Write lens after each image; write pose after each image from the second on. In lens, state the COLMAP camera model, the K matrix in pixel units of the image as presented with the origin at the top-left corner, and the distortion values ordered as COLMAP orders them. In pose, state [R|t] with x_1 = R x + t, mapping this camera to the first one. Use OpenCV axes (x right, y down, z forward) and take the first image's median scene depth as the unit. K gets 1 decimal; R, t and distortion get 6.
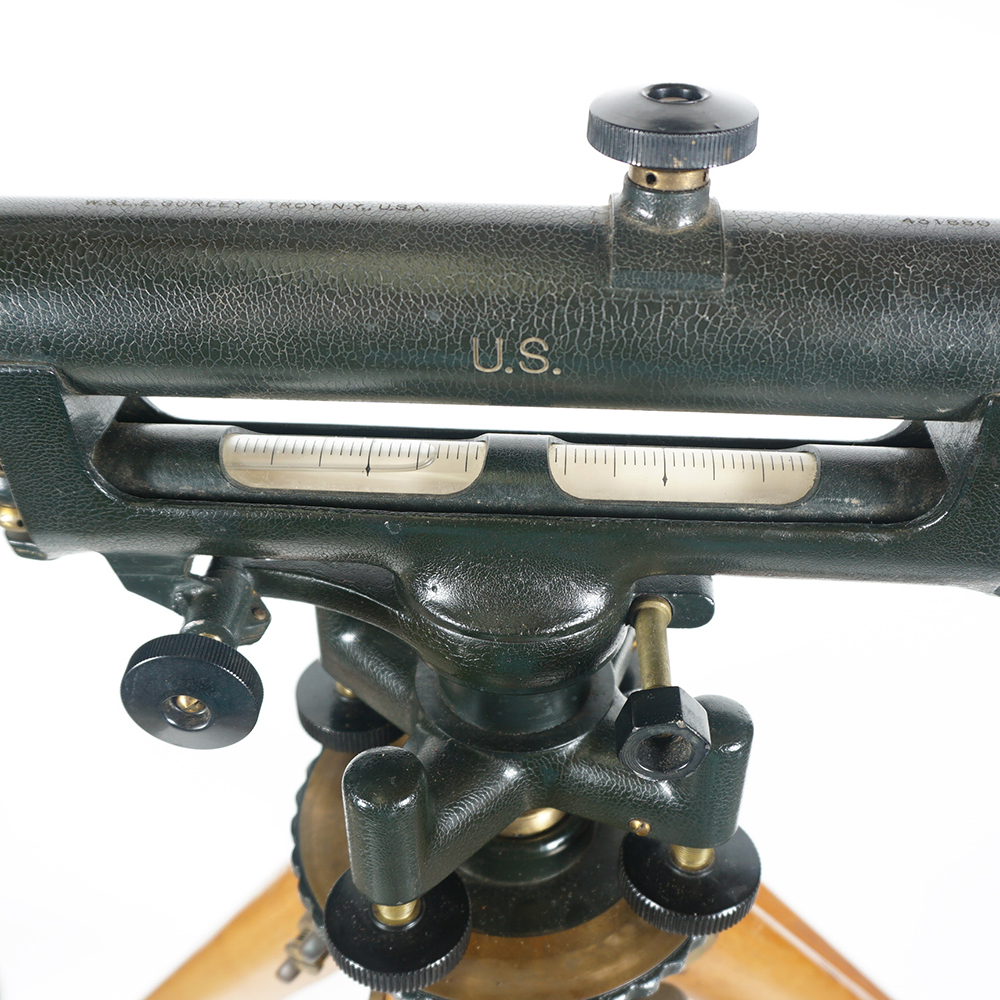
lens RADIAL K [[1109.6, 0, 500.0], [0, 1109.6, 500.0], [0, 0, 1]] dist [-0.081357, 0.010054]
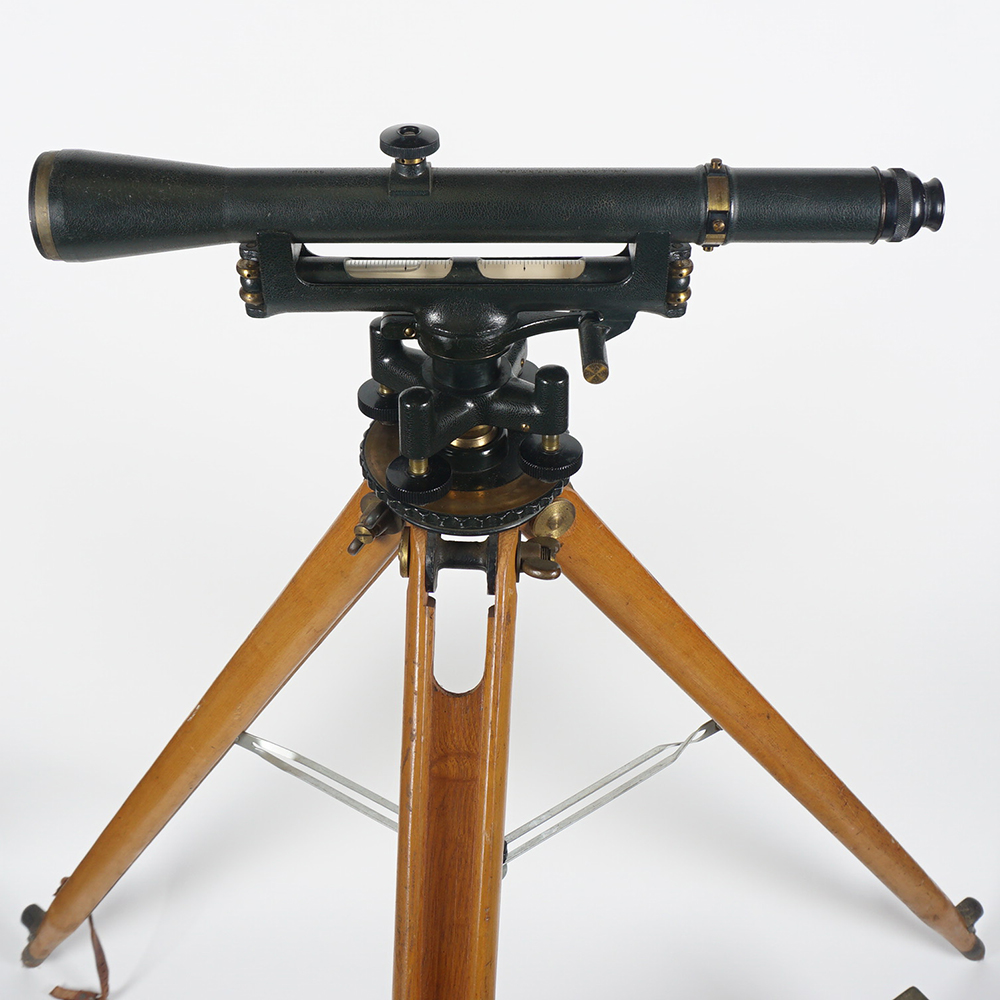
lens RADIAL K [[1109.6, 0, 500.0], [0, 1109.6, 500.0], [0, 0, 1]] dist [-0.081357, 0.010054]
pose [[0.999102, -0.023946, 0.034946, -0.009604], [0.019104, 0.990954, 0.132835, 0.150002], [-0.037811, -0.132048, 0.990522, -1.390260]]
